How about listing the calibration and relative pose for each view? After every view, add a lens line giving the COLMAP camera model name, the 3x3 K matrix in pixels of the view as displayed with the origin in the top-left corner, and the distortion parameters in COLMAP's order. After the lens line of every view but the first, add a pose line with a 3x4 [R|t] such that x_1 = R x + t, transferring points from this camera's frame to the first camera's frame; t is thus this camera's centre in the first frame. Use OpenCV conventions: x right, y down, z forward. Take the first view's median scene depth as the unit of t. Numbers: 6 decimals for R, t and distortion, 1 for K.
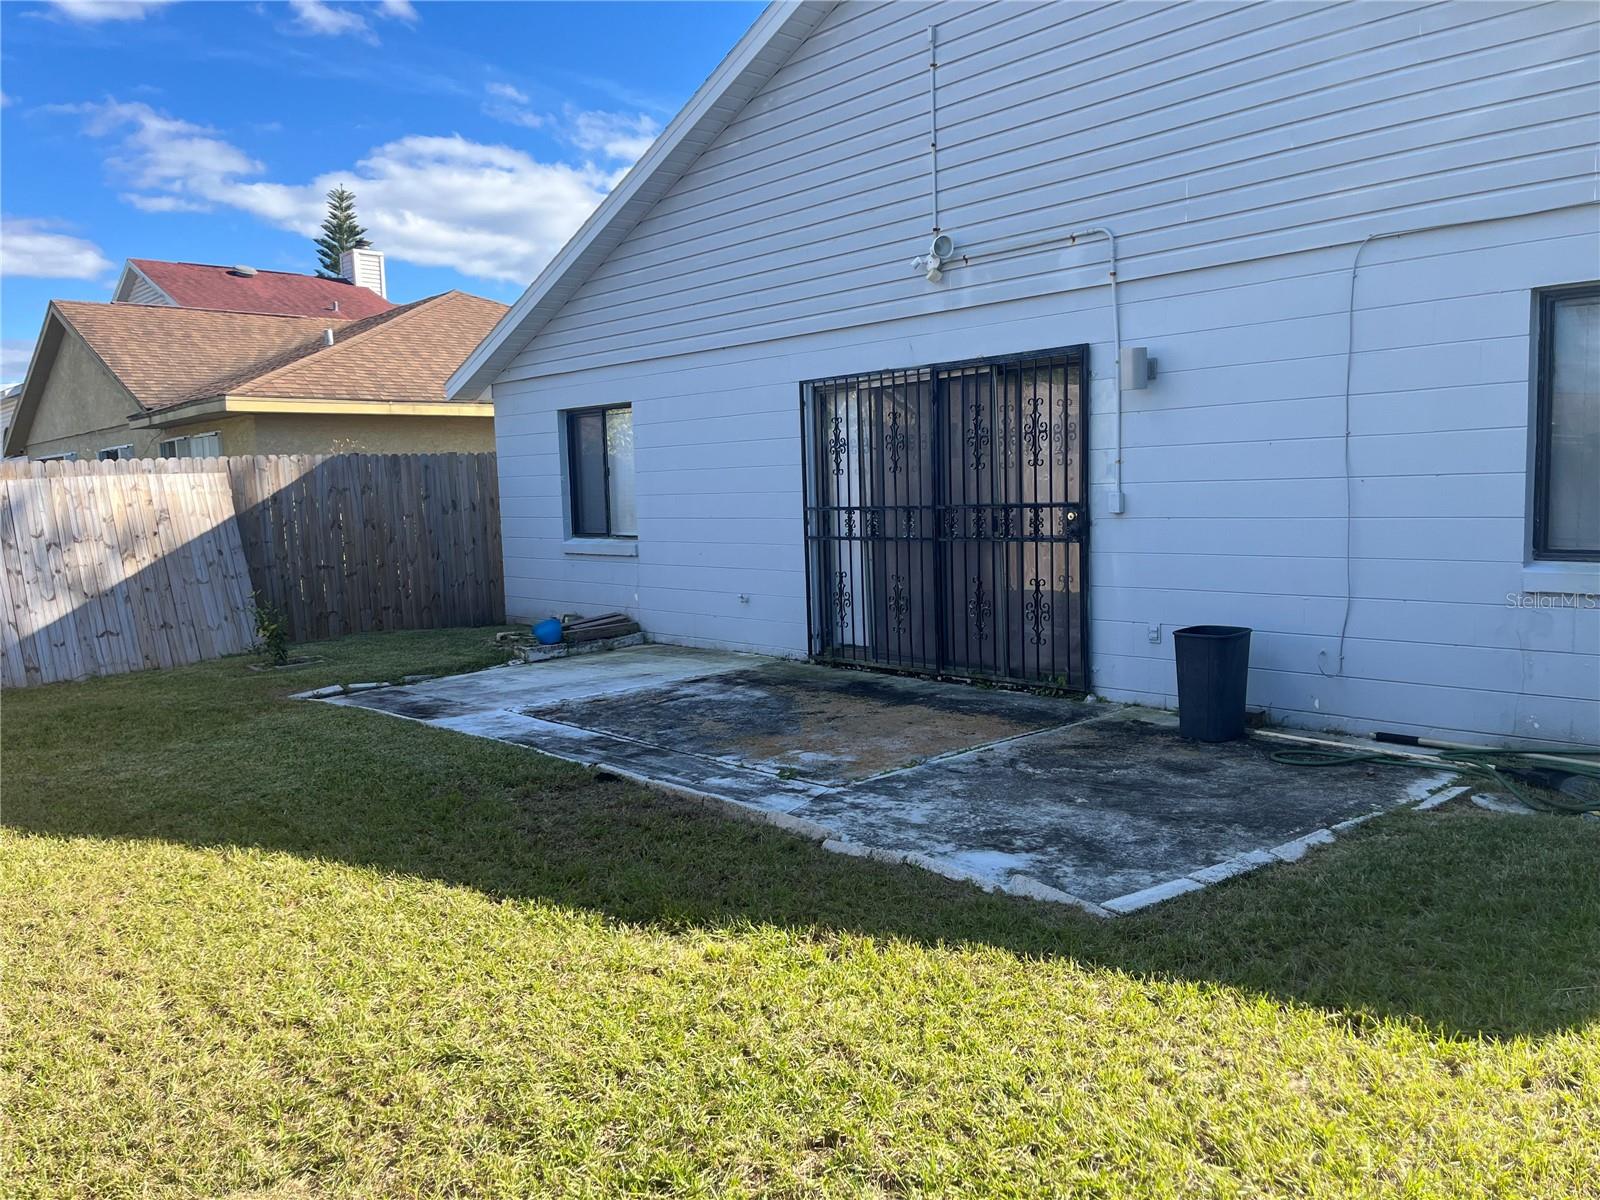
lens RADIAL K [[1221.3, 0, 805.1], [0, 1221.3, 609.7], [0, 0, 1]] dist [0.102434, -0.135366]
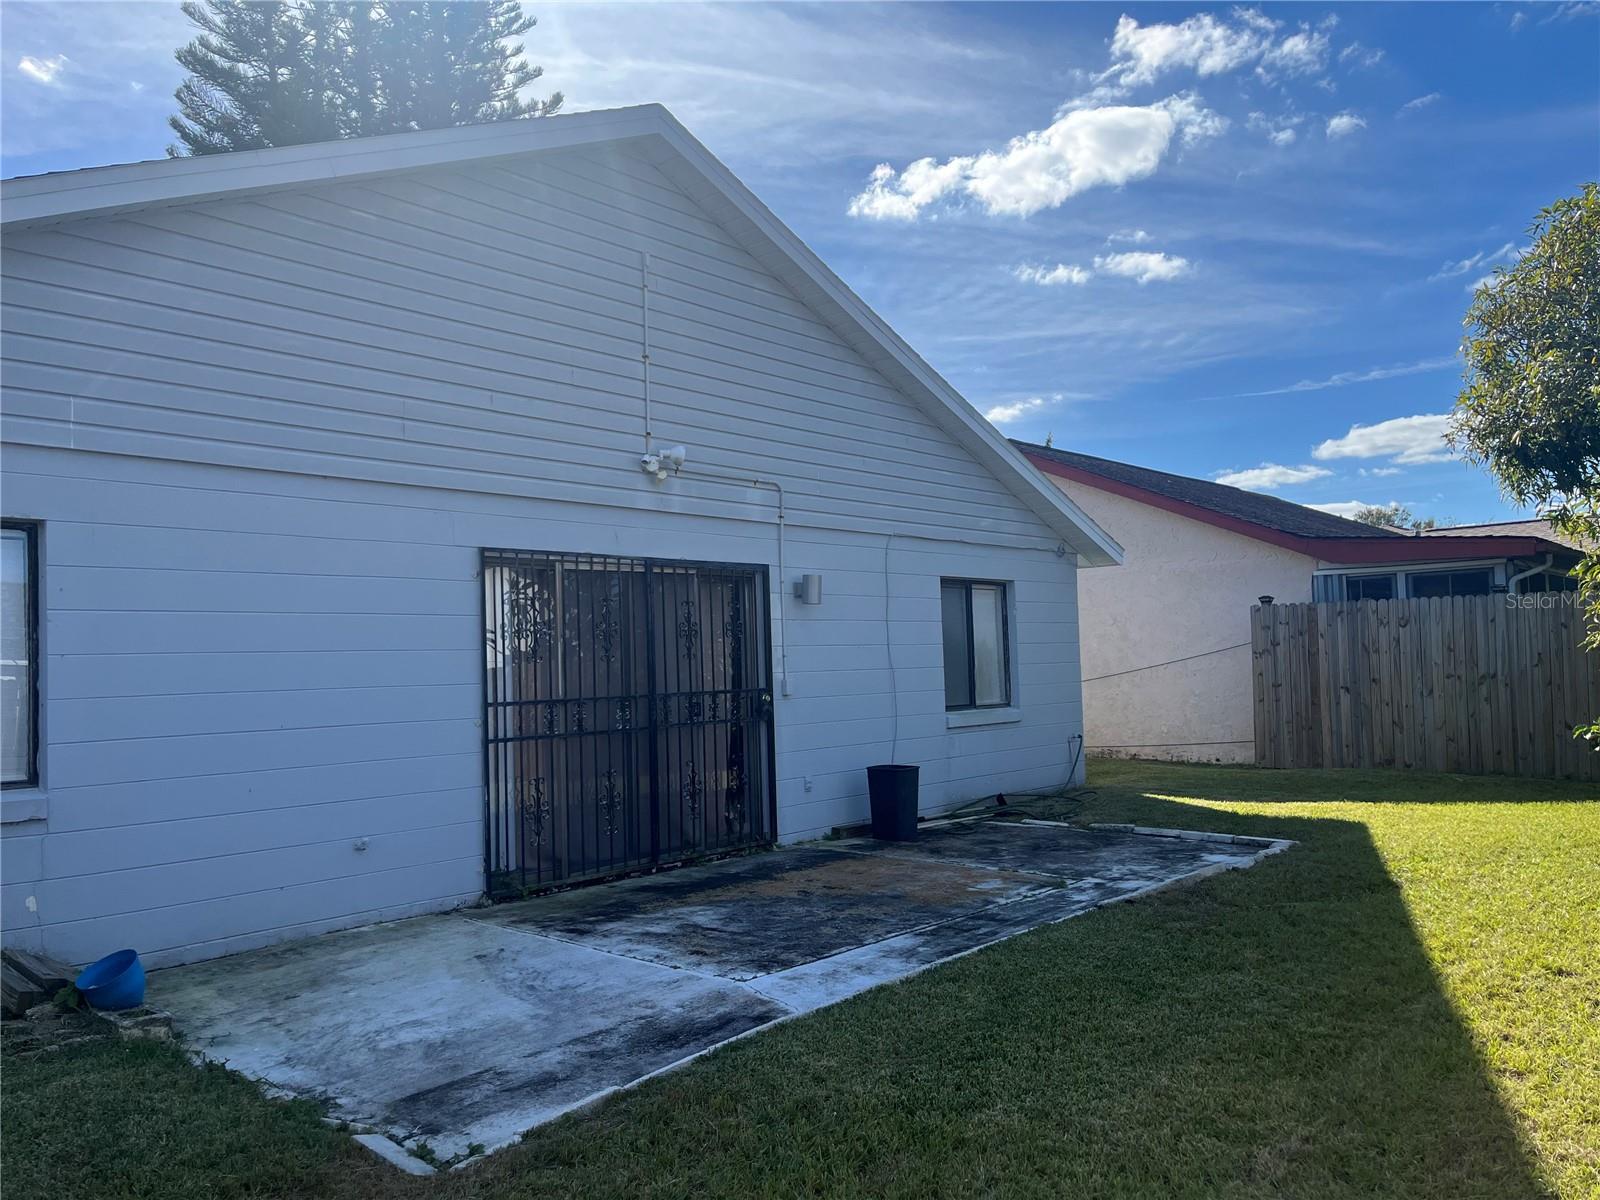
lens RADIAL K [[1221.3, 0, 805.1], [0, 1221.3, 609.7], [0, 0, 1]] dist [0.102434, -0.135366]
pose [[-0.116969, 0.075687, 0.990247, -0.936528], [0.133272, 0.989270, -0.059870, -0.079226], [-0.984153, 0.124969, -0.125801, 1.020297]]
